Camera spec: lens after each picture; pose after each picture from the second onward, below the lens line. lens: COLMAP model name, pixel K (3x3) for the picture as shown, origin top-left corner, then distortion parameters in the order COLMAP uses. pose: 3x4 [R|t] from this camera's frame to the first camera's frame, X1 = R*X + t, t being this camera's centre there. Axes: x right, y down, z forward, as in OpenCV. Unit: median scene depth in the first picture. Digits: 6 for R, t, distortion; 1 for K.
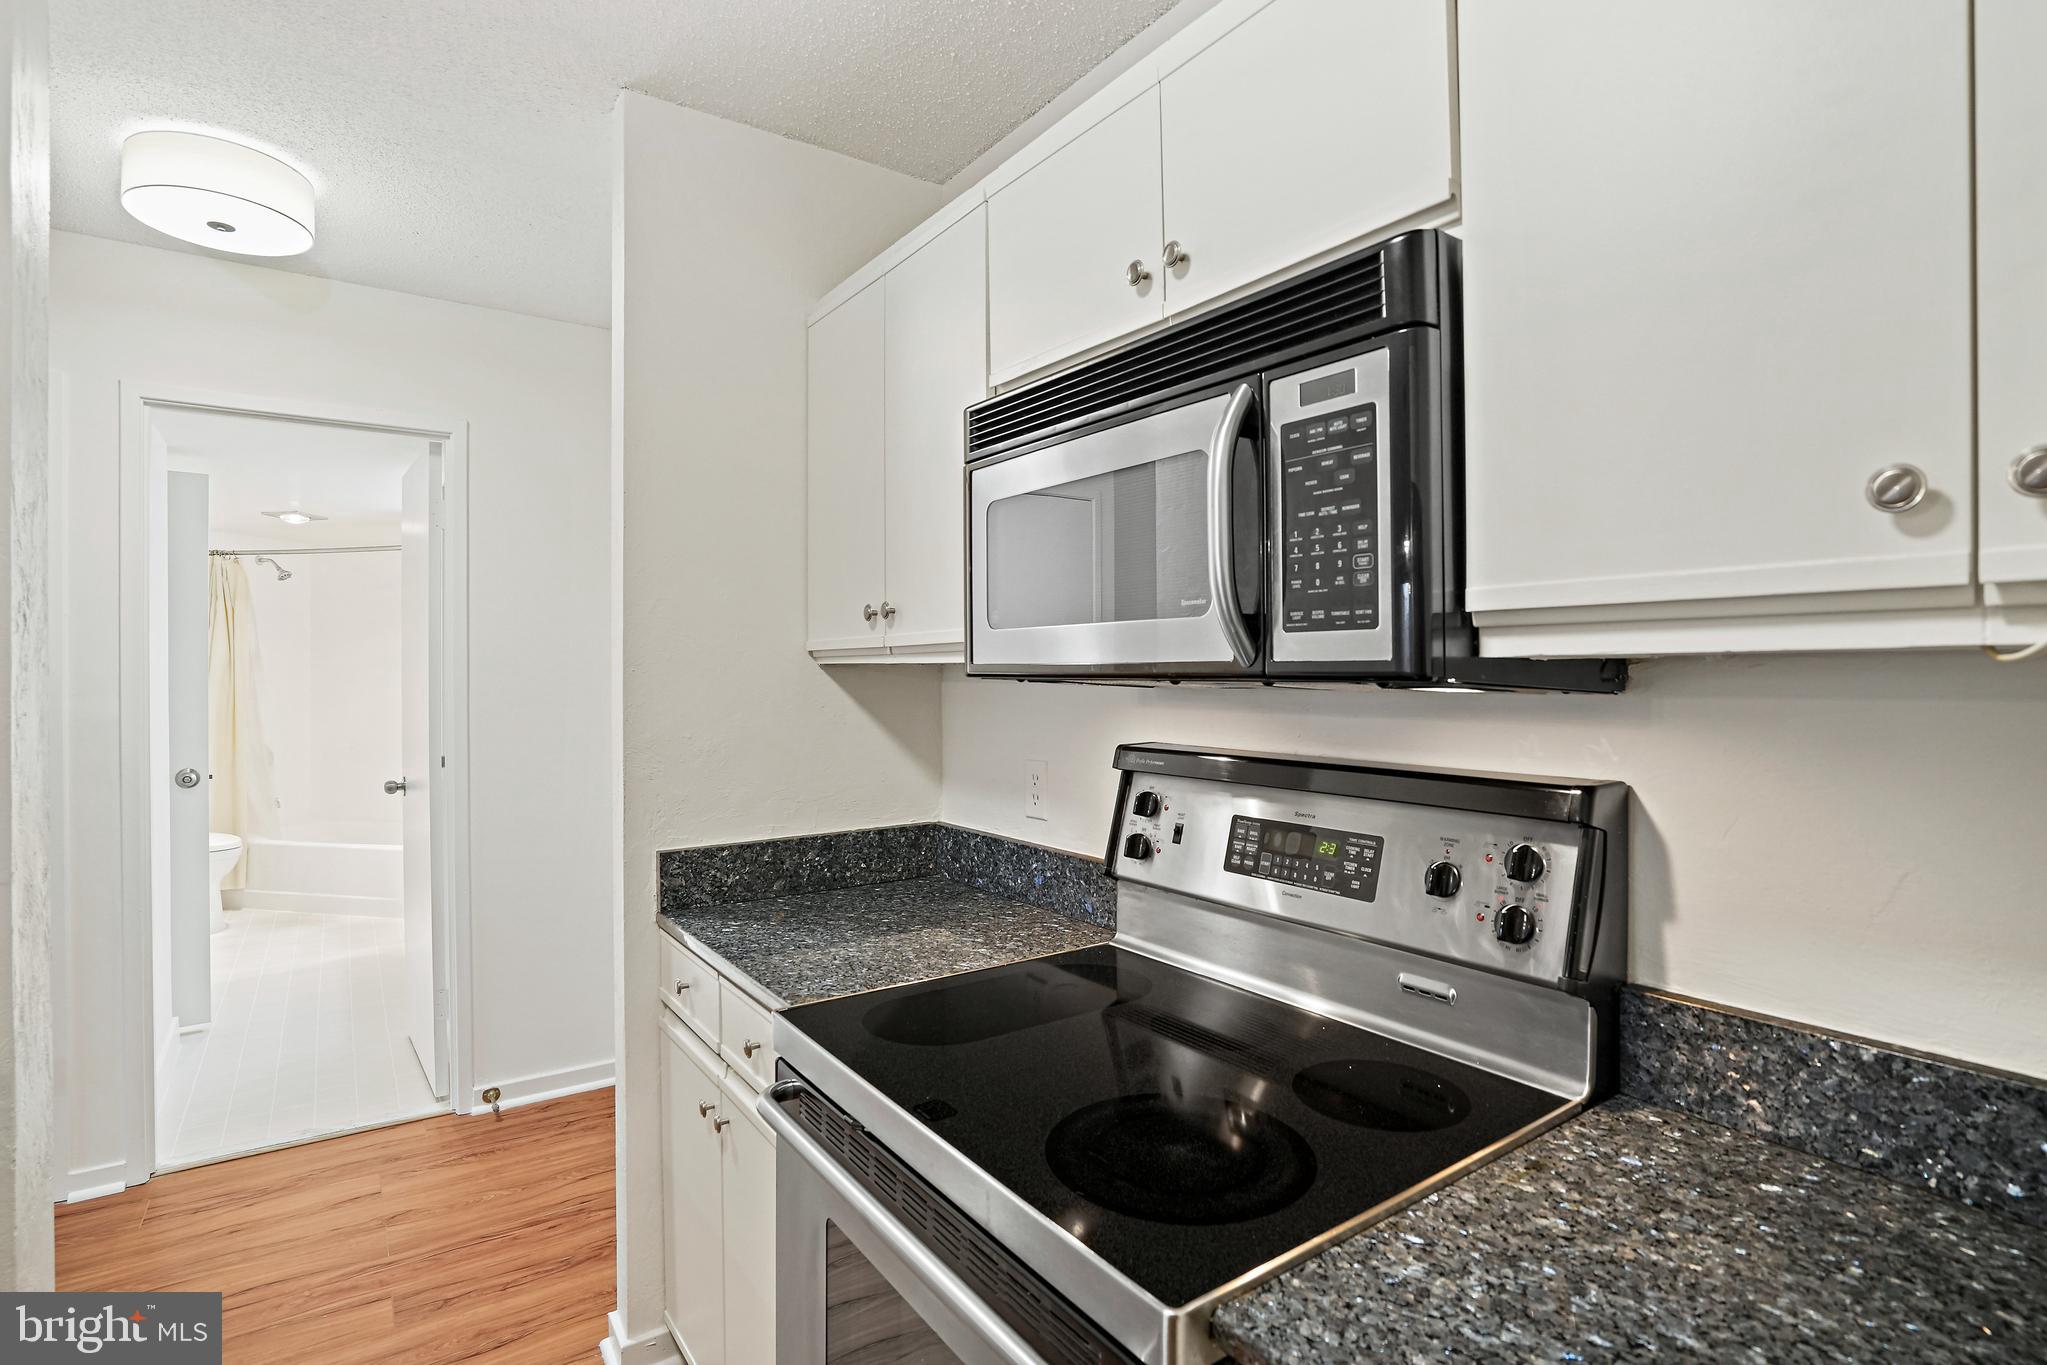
lens RADIAL K [[1027.3, 0, 1023.5], [0, 1027.3, 682.5], [0, 0, 1]] dist [-0.004410, 0.000117]
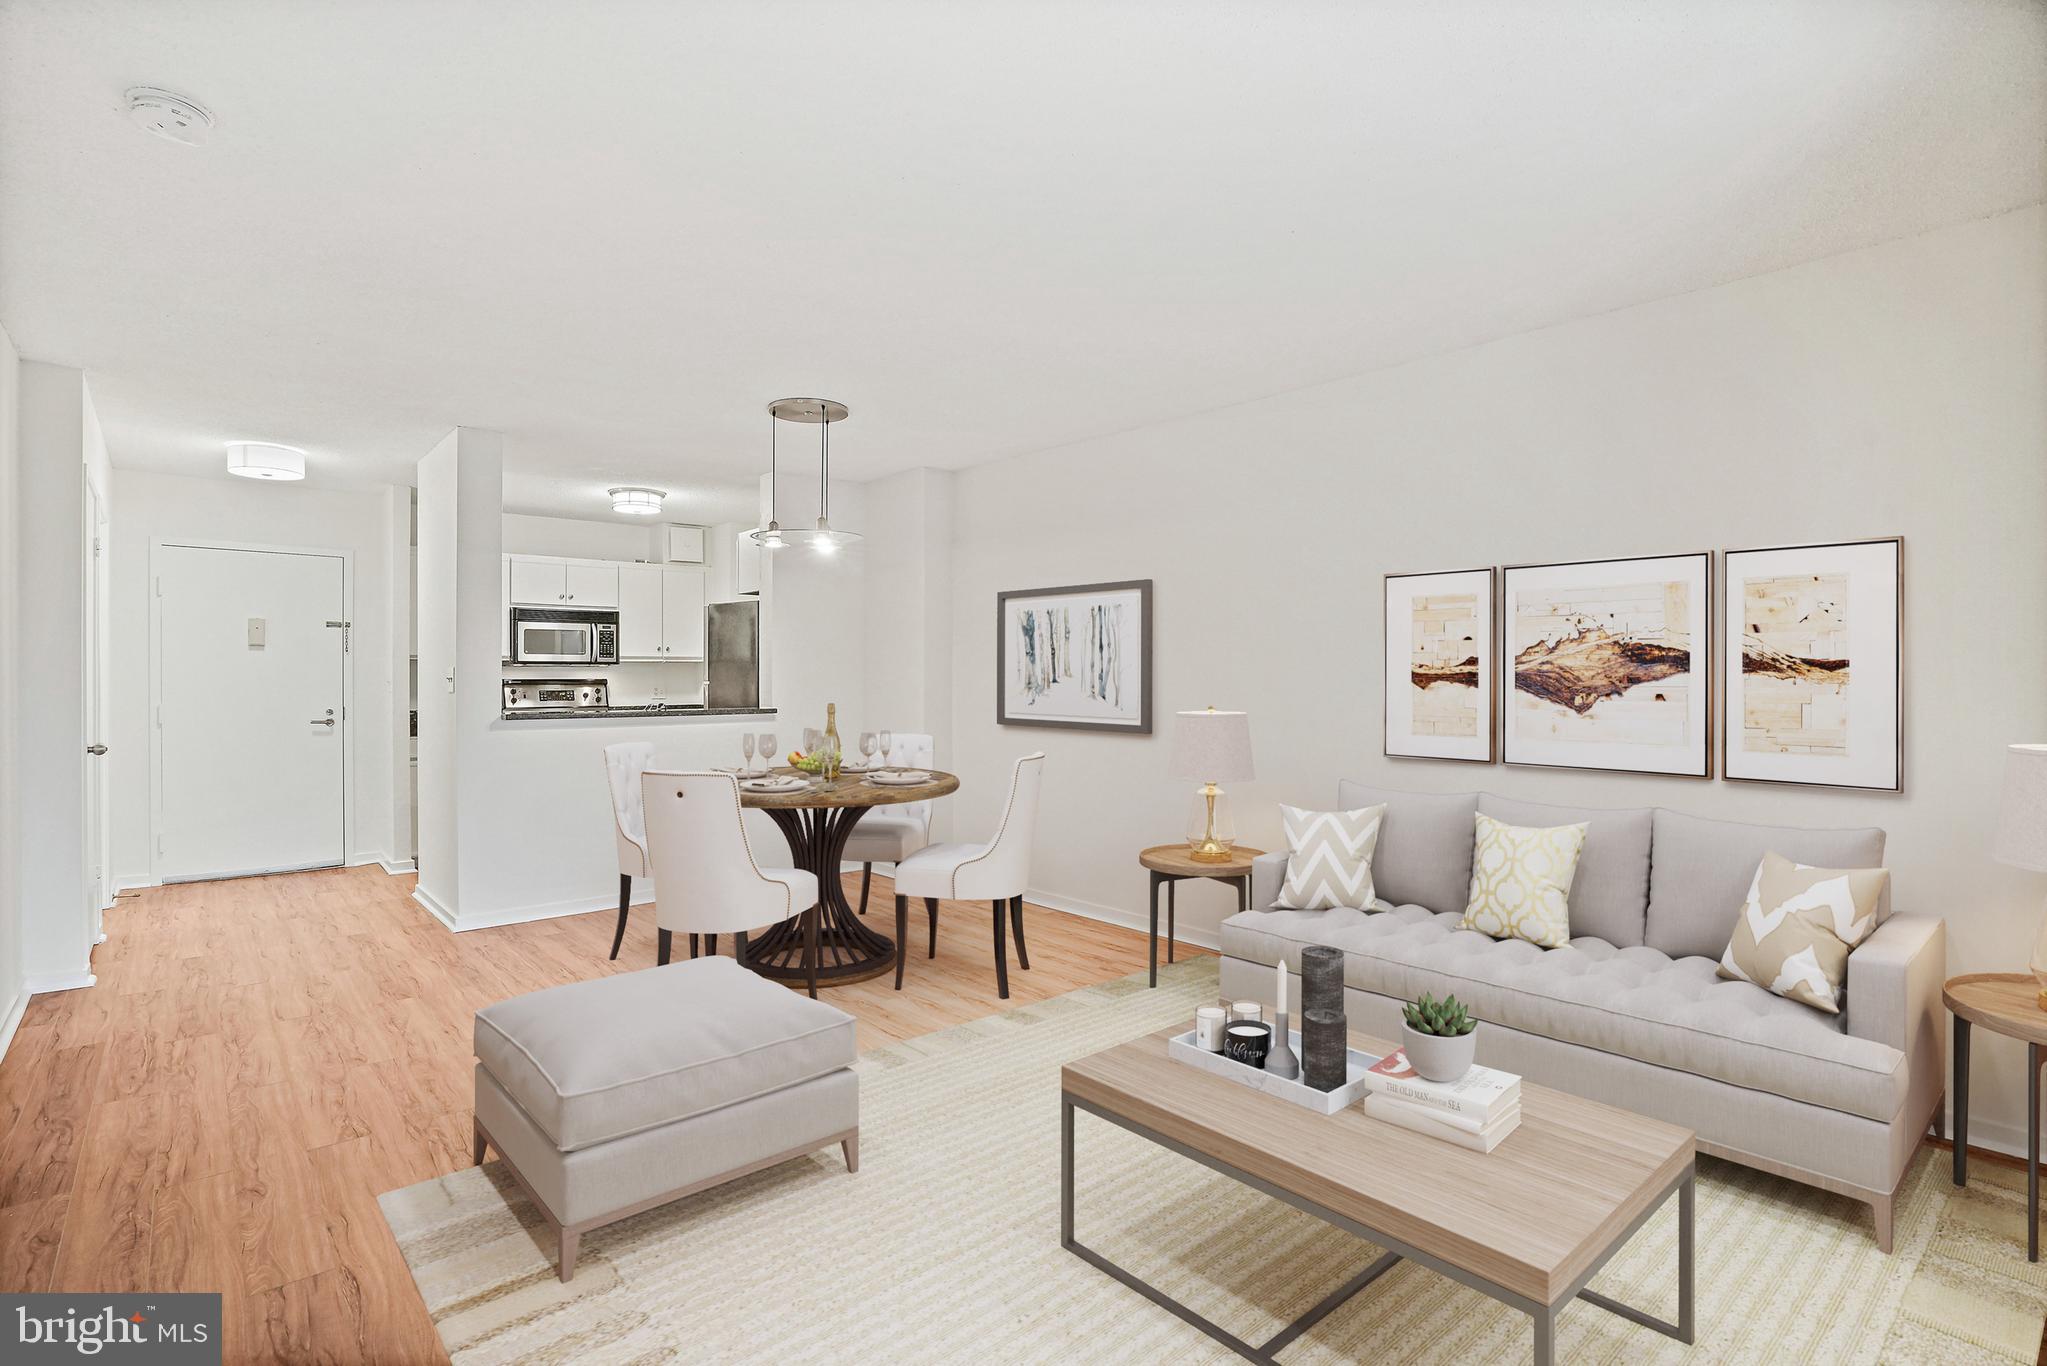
lens RADIAL K [[996.4, 0, 1023.5], [0, 996.4, 683.0], [0, 0, 1]] dist [0.005731, 0.000607]
pose [[-0.121956, -0.017332, 0.992384, -5.694353], [0.005230, 0.999822, 0.018105, 0.012965], [-0.992522, 0.007398, -0.121843, -0.910369]]
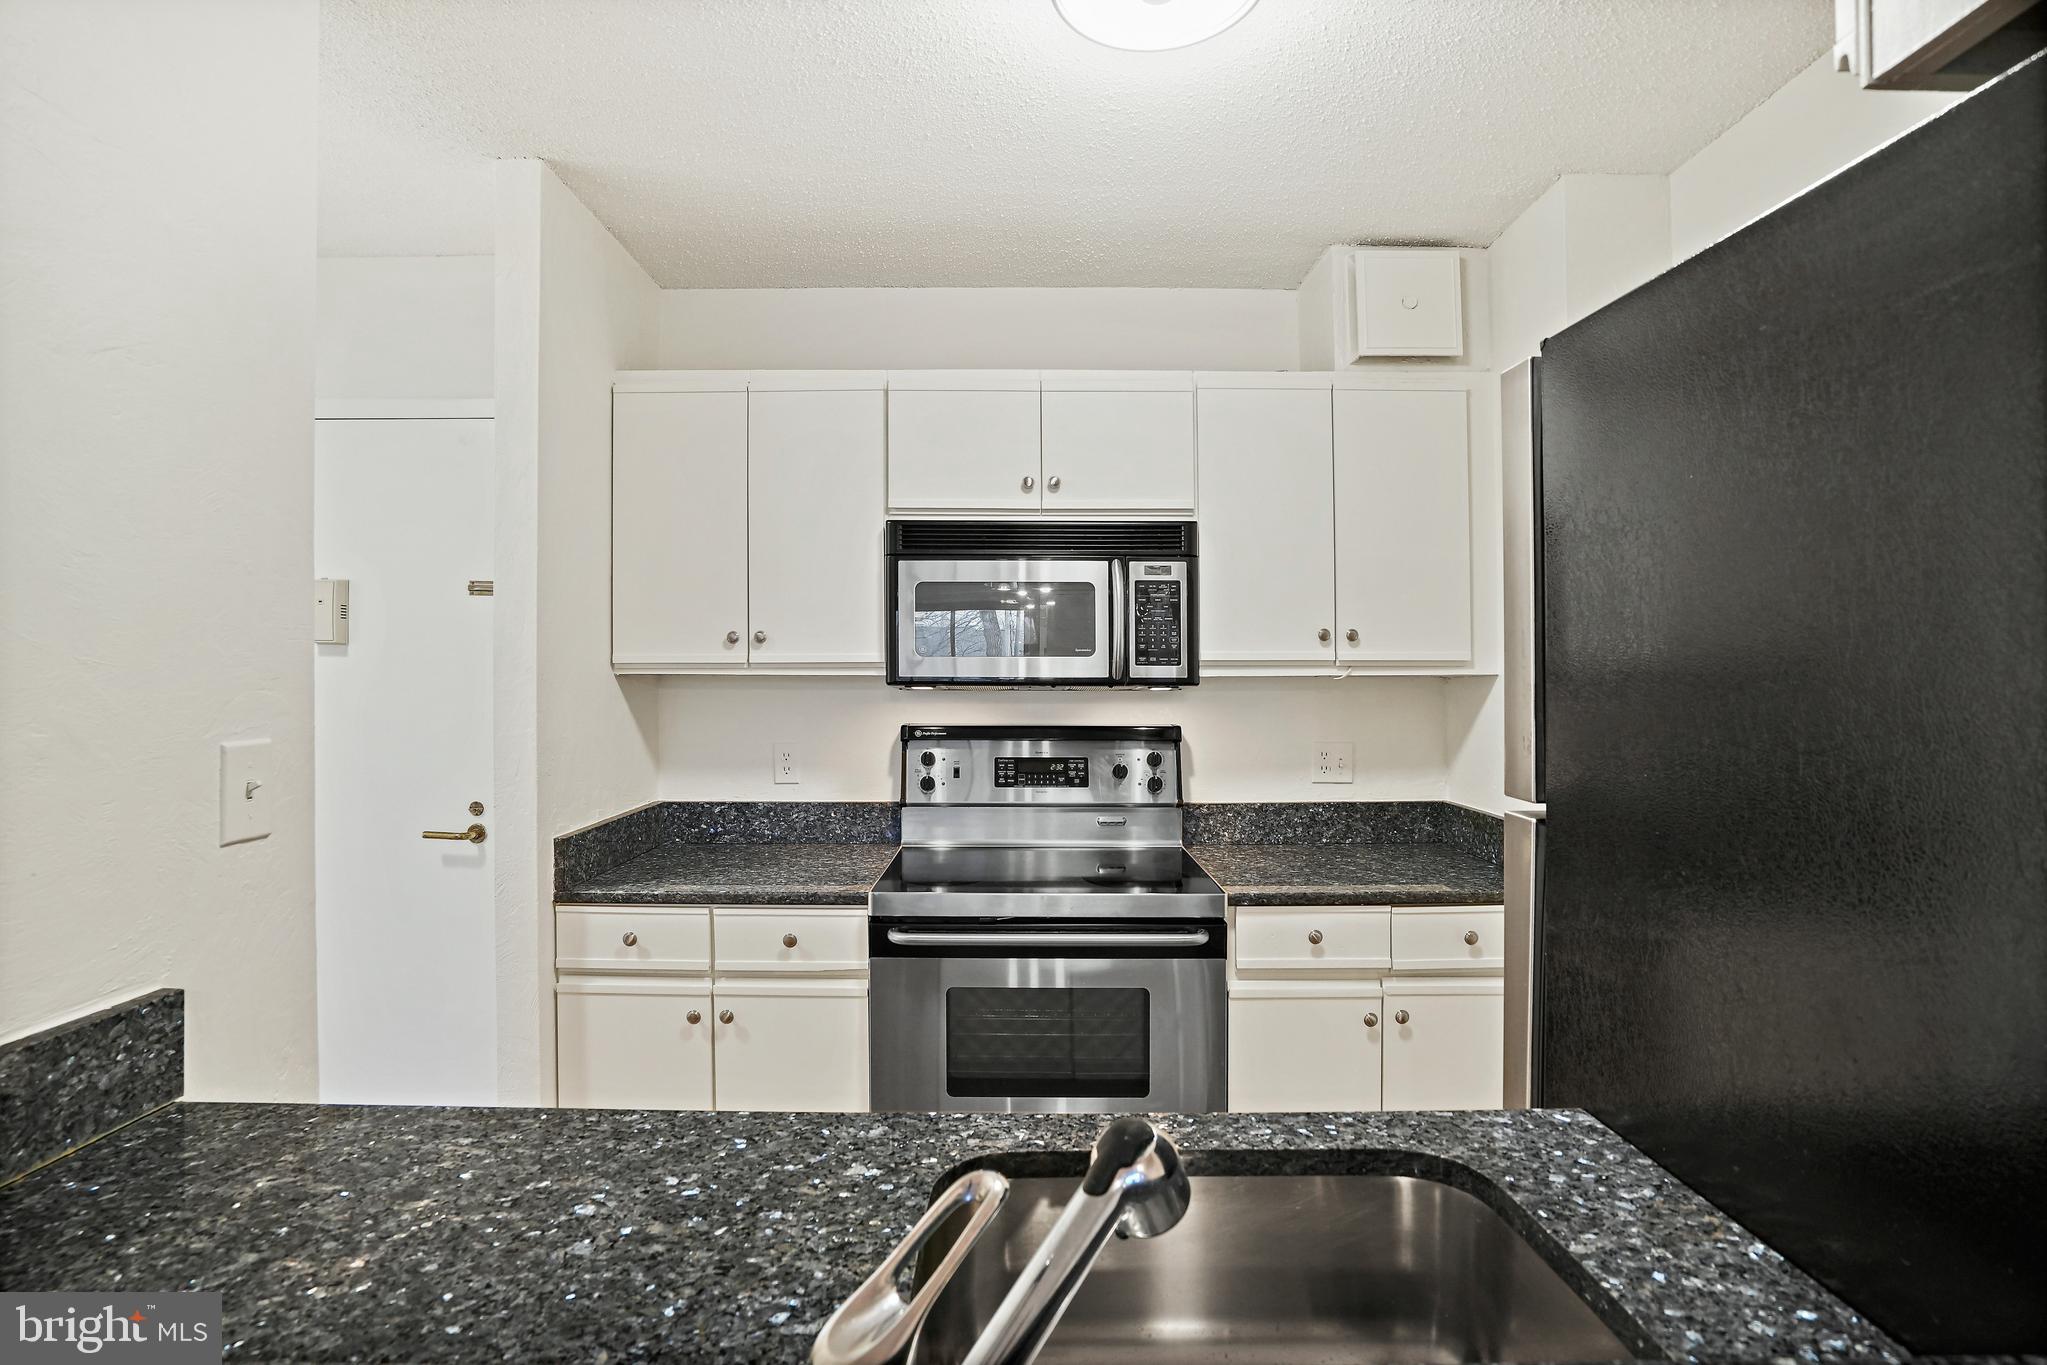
lens RADIAL K [[996.4, 0, 1023.5], [0, 996.4, 682.5], [0, 0, 1]] dist [0.005731, 0.000607]
pose [[0.570427, 0.000633, 0.821348, -1.431210], [0.006436, 0.999966, -0.005240, 0.001198], [-0.821323, 0.008275, 0.570404, -0.097524]]
